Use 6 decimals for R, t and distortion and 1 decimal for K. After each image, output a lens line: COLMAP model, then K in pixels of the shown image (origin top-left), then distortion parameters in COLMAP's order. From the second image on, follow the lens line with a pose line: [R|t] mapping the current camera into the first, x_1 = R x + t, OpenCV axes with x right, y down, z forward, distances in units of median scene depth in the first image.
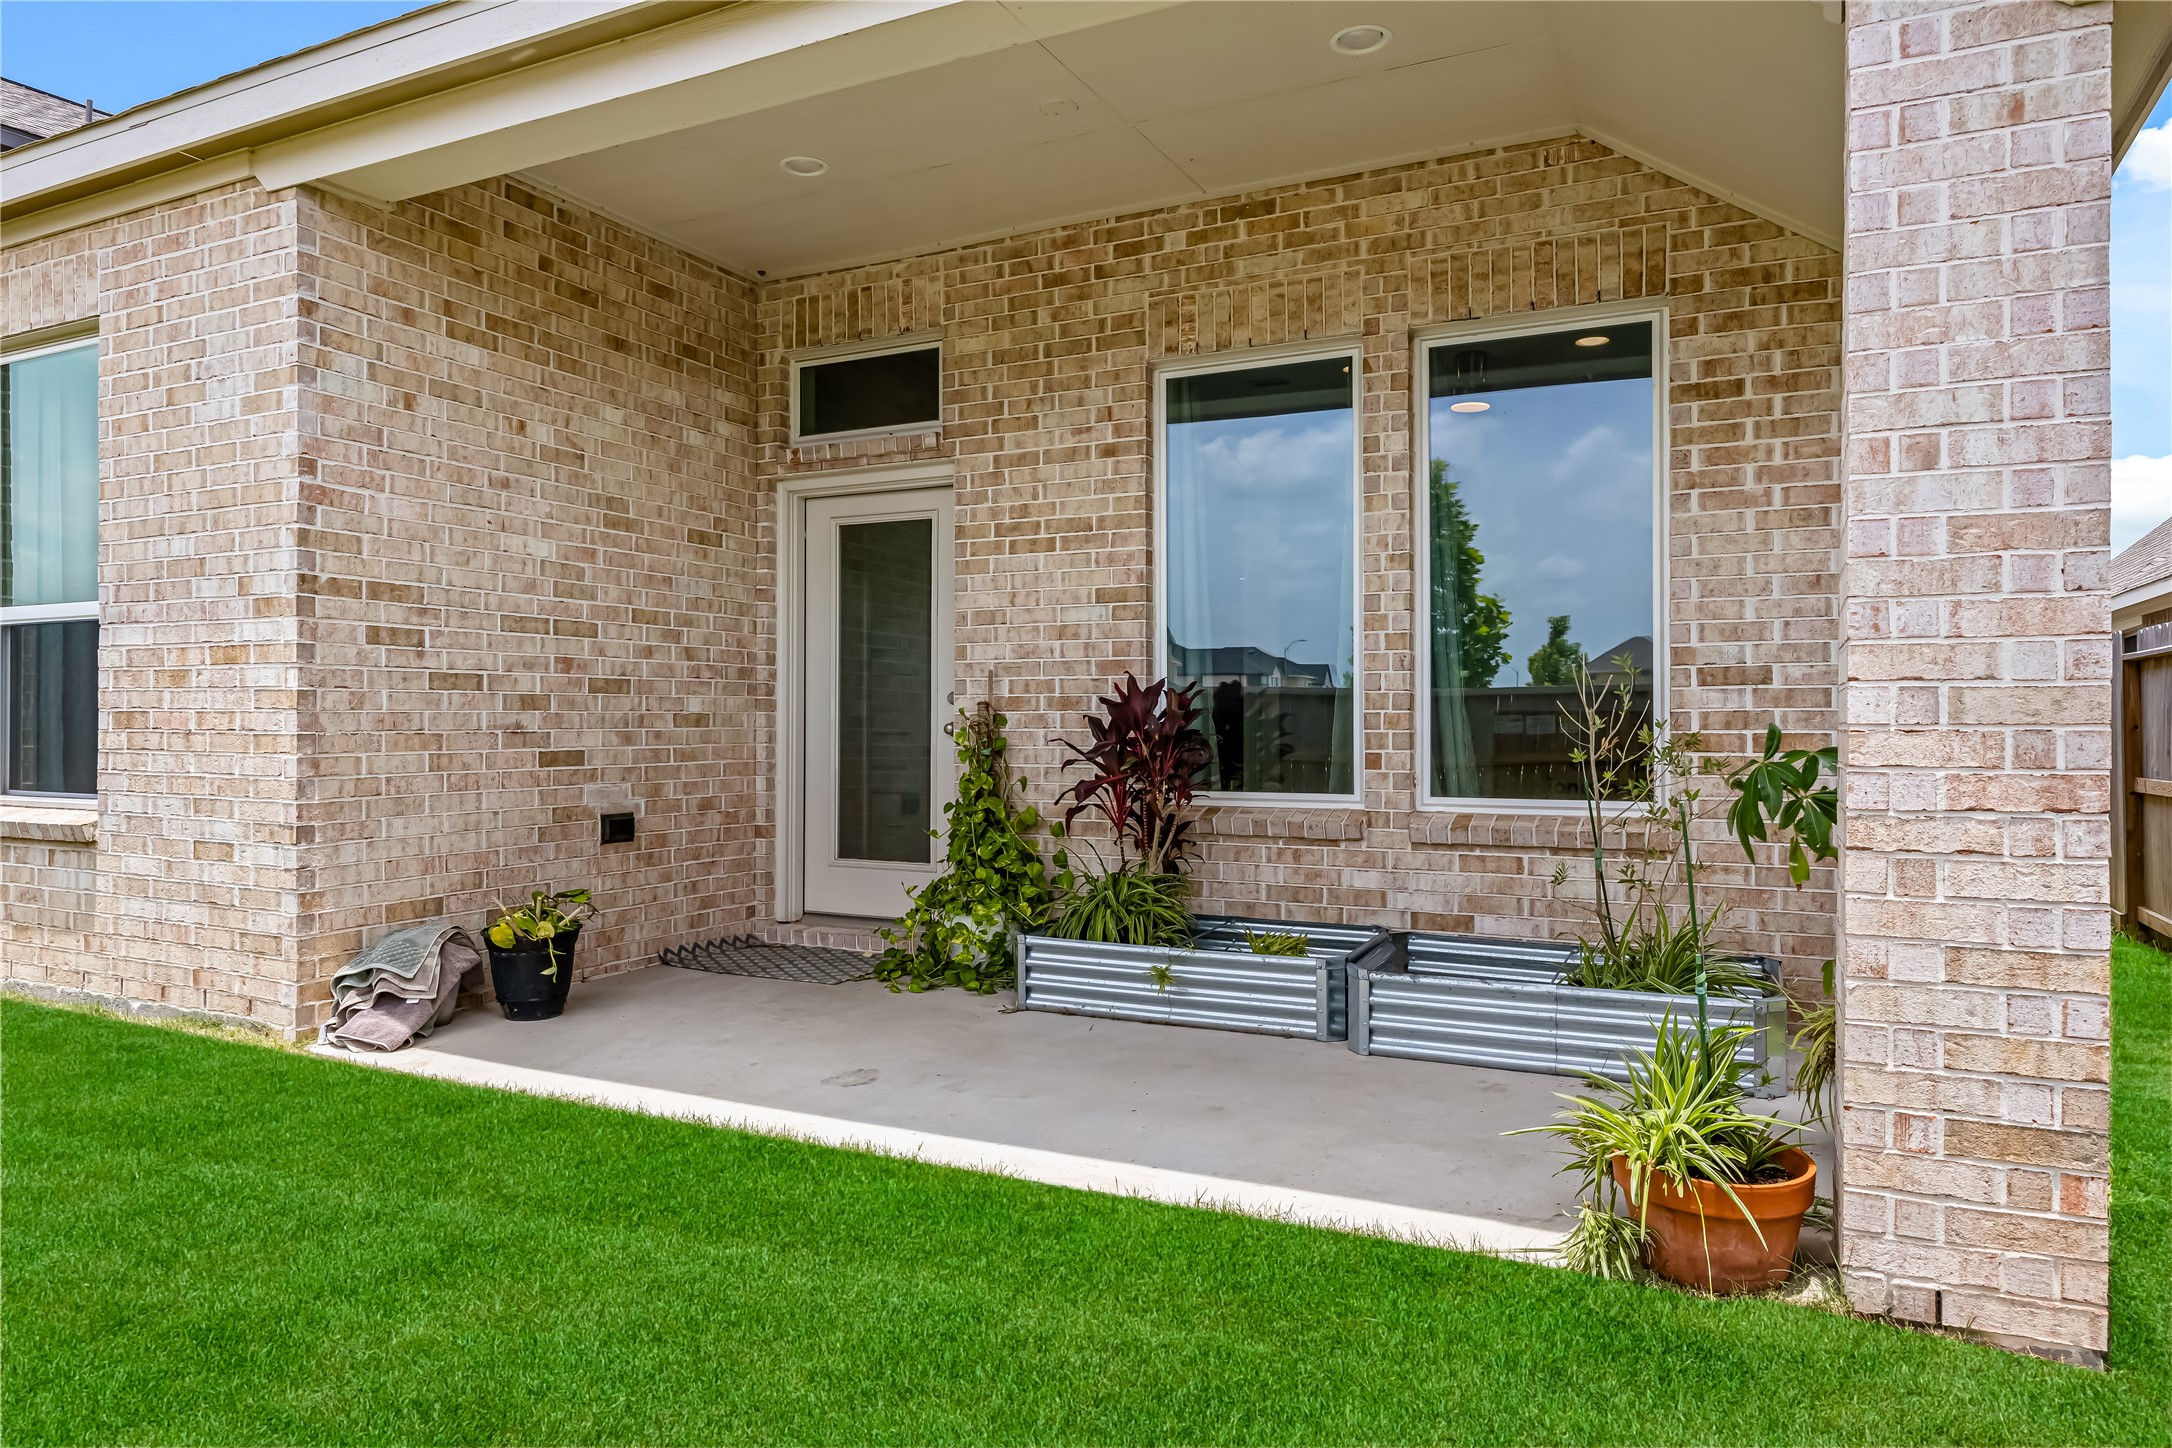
lens RADIAL K [[1442.8, 0, 1089.0], [0, 1442.8, 696.3], [0, 0, 1]] dist [-0.009246, -0.001157]
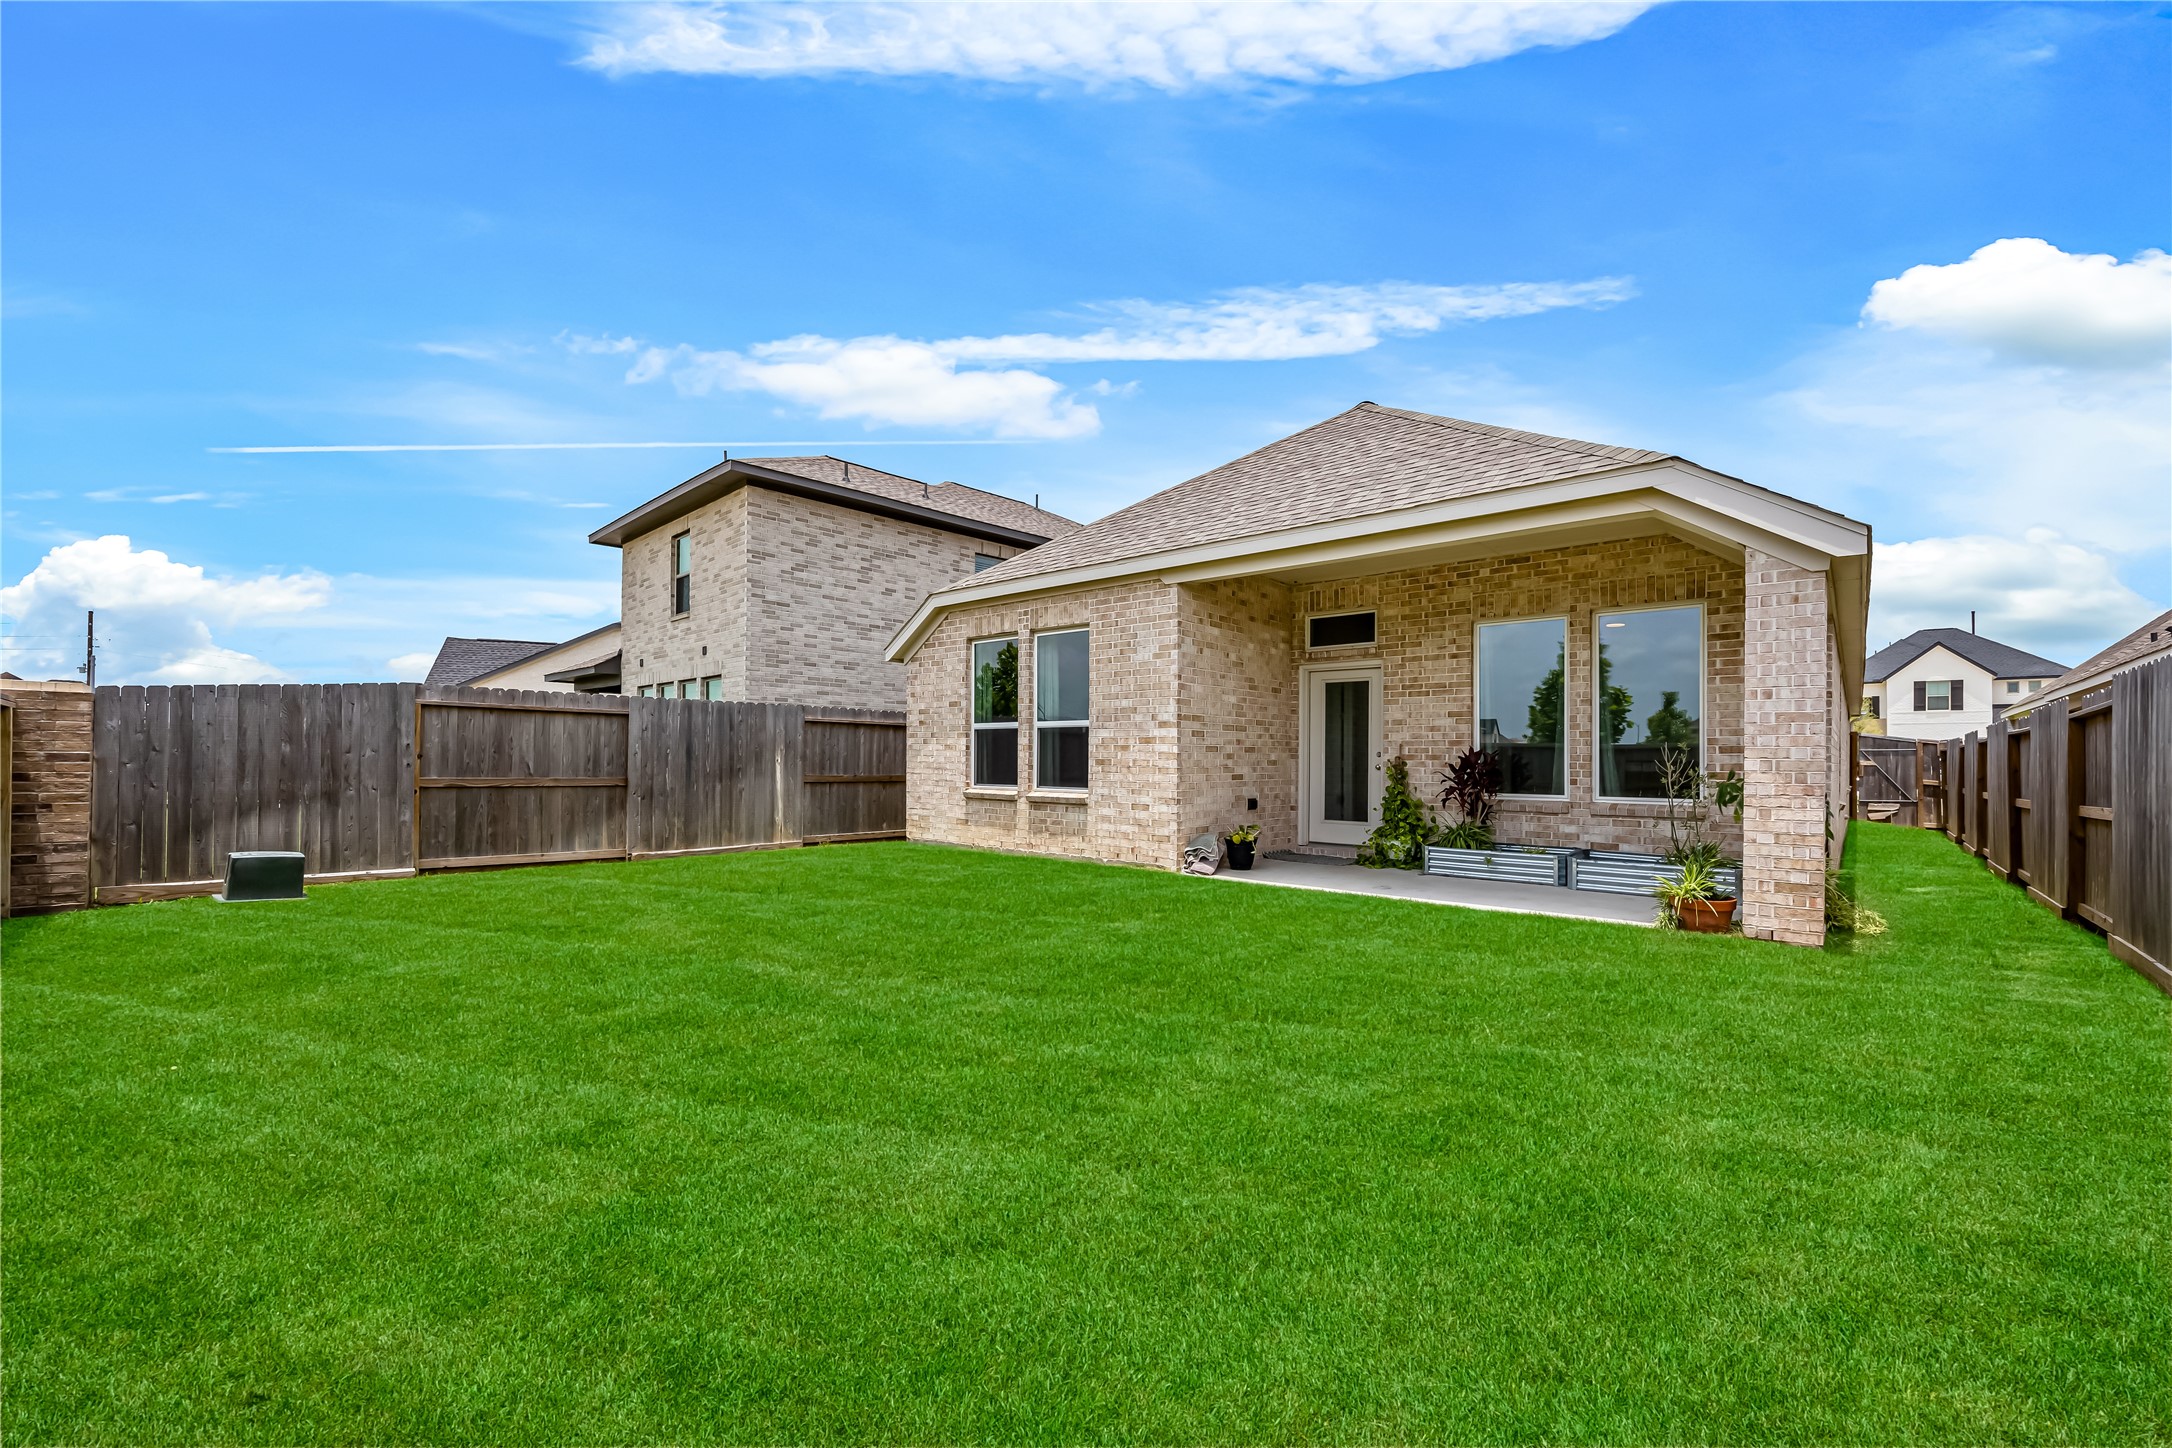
lens RADIAL K [[897.2, 0, 1091.9], [0, 897.2, 743.7], [0, 0, 1]] dist [0.001230, 0.000231]
pose [[0.966885, 0.001963, -0.255205, -0.216010], [-0.001784, 0.999998, 0.000930, -0.021427], [0.255207, -0.000444, 0.966886, -0.726073]]
